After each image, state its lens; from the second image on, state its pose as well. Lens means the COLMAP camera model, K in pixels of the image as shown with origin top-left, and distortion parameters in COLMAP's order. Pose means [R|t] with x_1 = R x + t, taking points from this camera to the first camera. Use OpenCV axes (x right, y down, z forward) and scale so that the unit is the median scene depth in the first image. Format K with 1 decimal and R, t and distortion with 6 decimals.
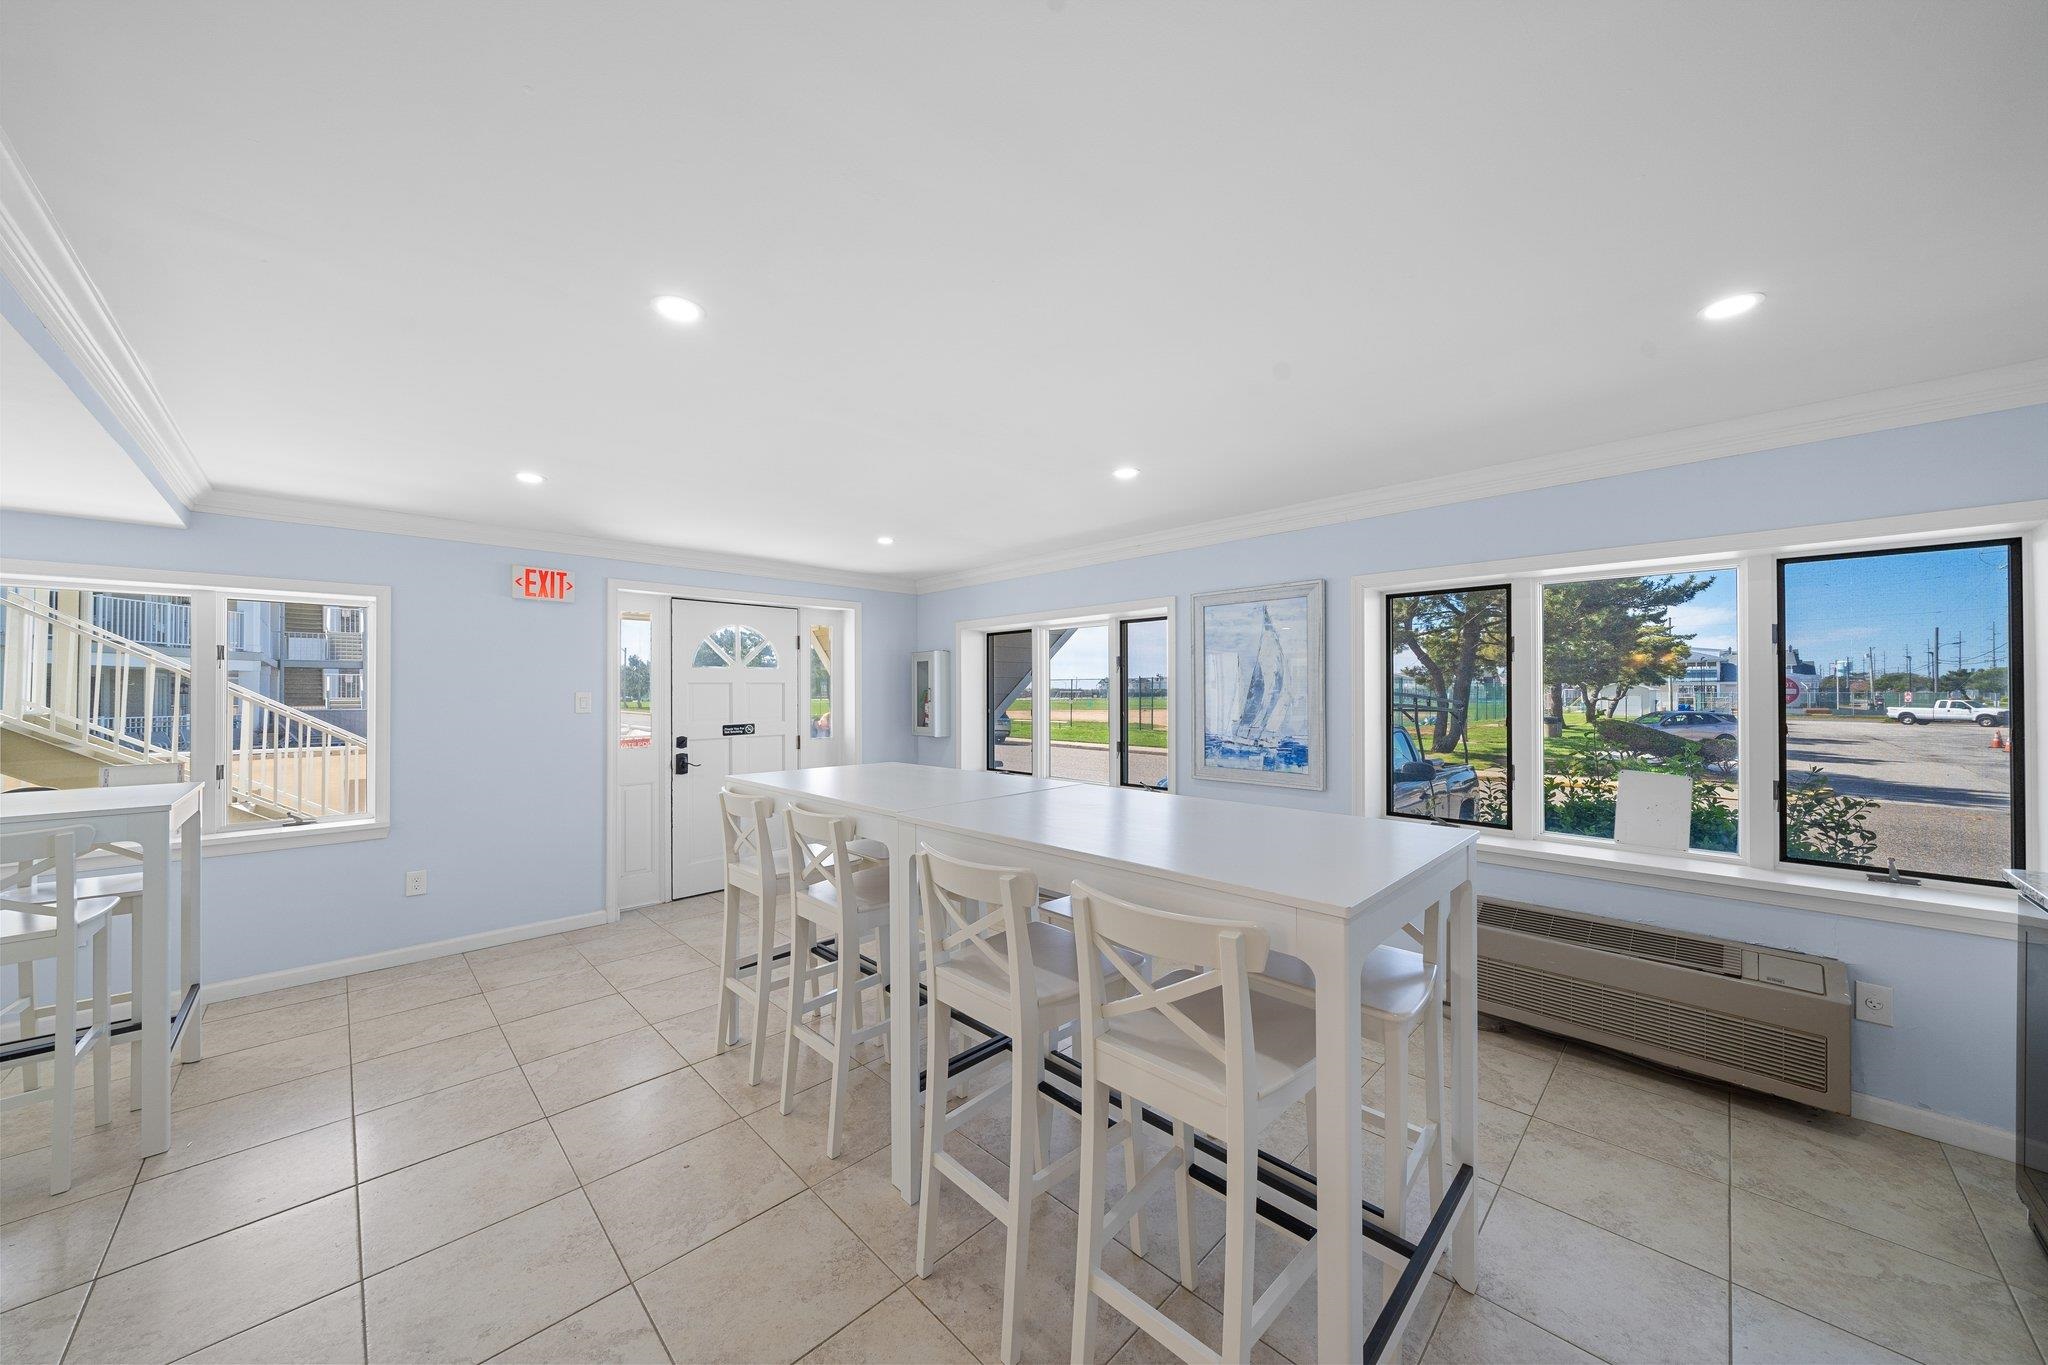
lens RADIAL K [[699.7, 0, 1019.3], [0, 699.7, 686.8], [0, 0, 1]] dist [-0.004573, -0.000248]
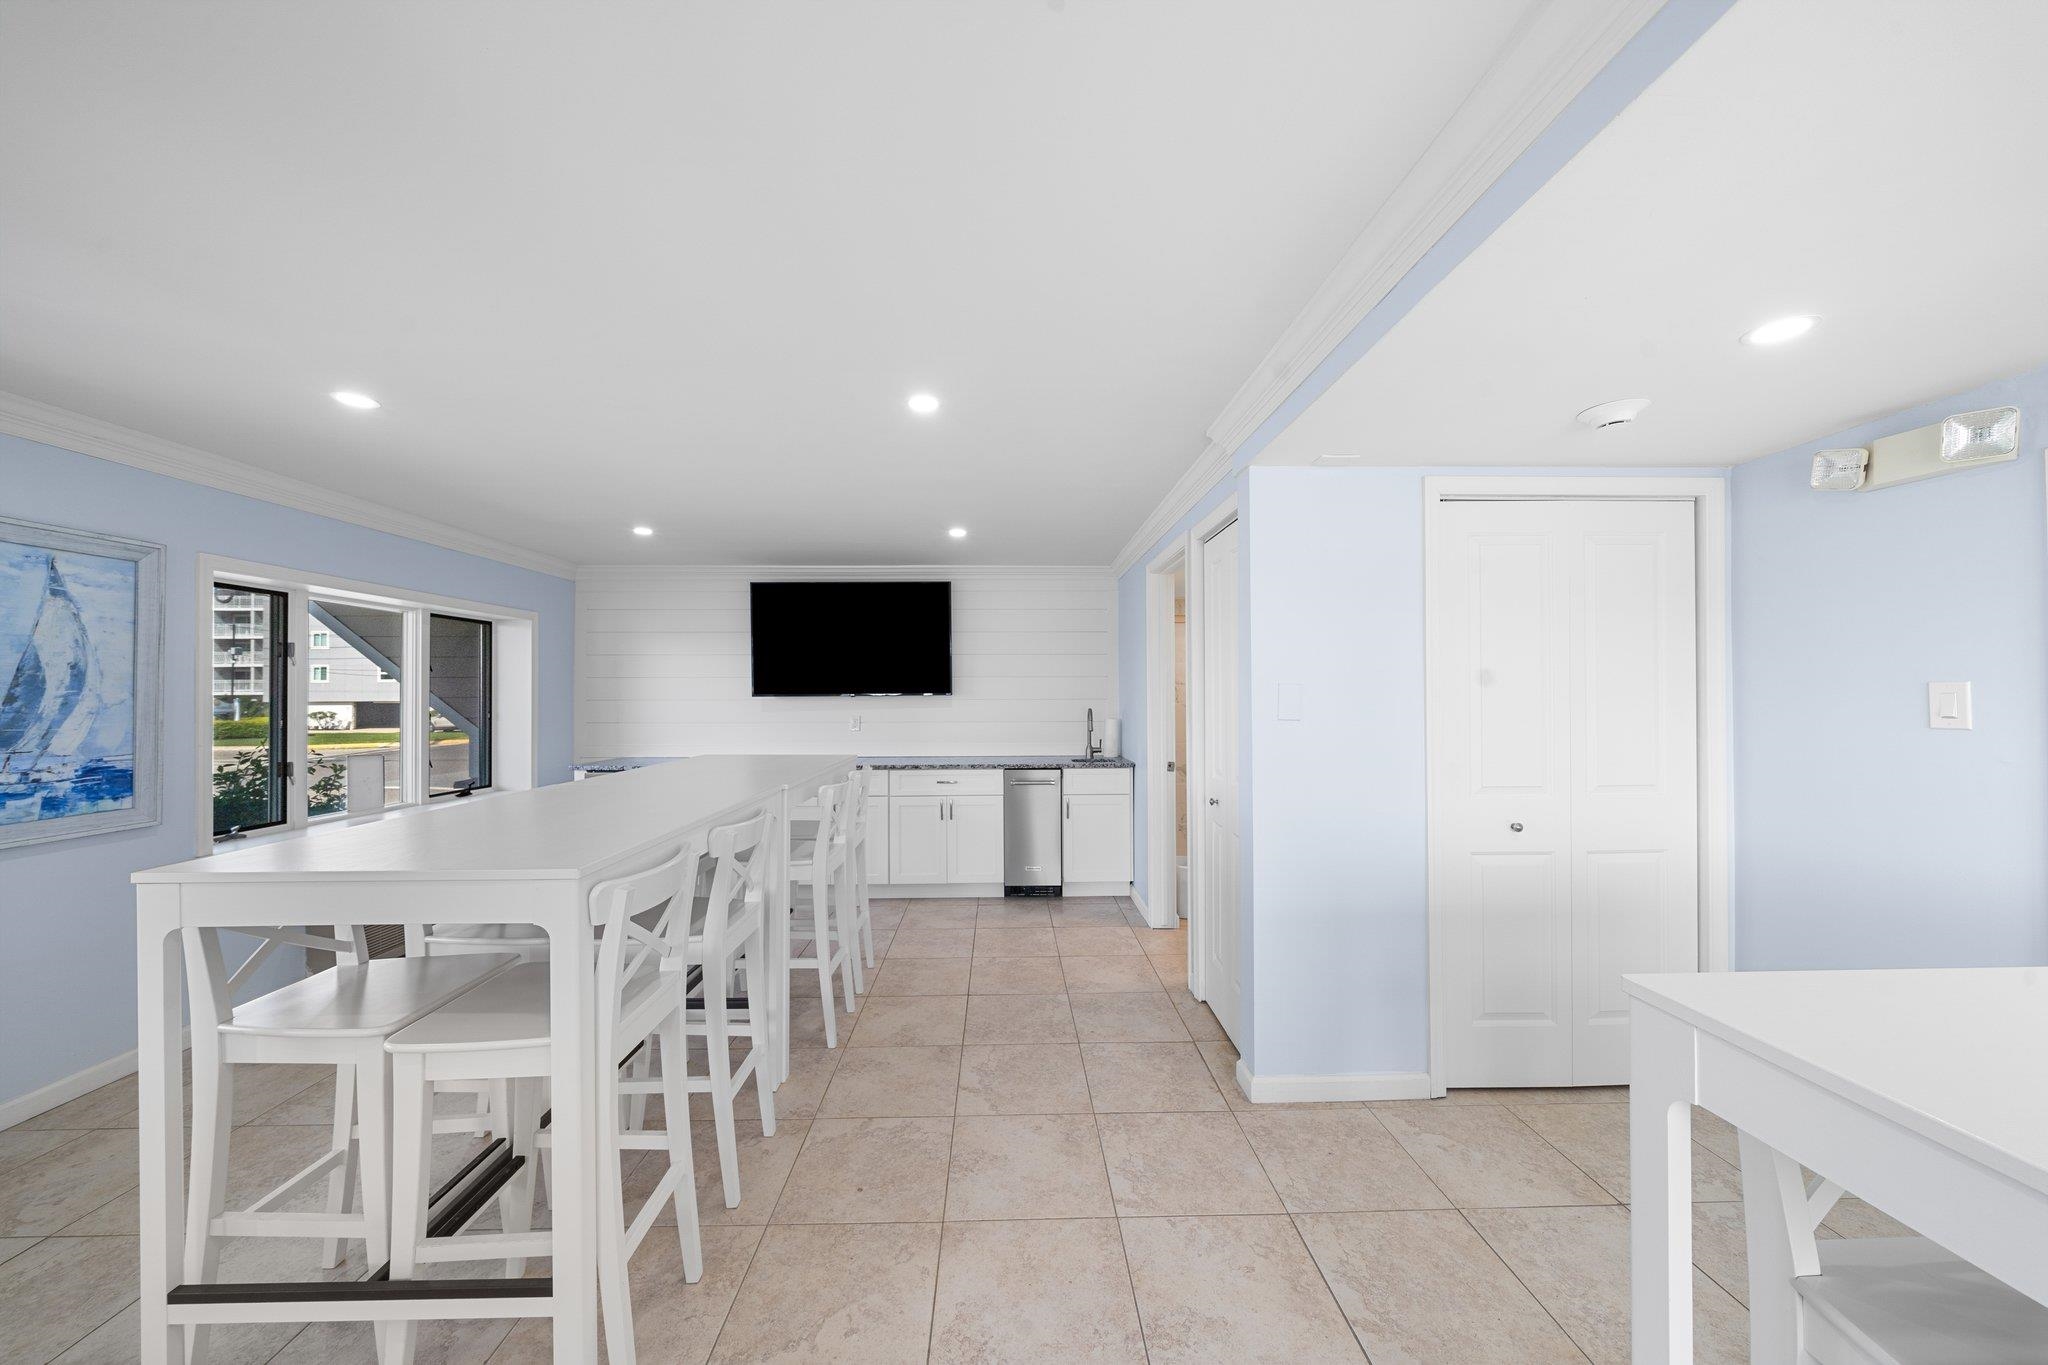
lens RADIAL K [[699.7, 0, 1019.3], [0, 699.7, 686.8], [0, 0, 1]] dist [-0.004573, -0.000248]
pose [[-0.729255, 0.014213, 0.684094, -0.724724], [0.003869, 0.999854, -0.016649, 0.015286], [-0.684231, -0.009494, -0.729204, 0.871188]]
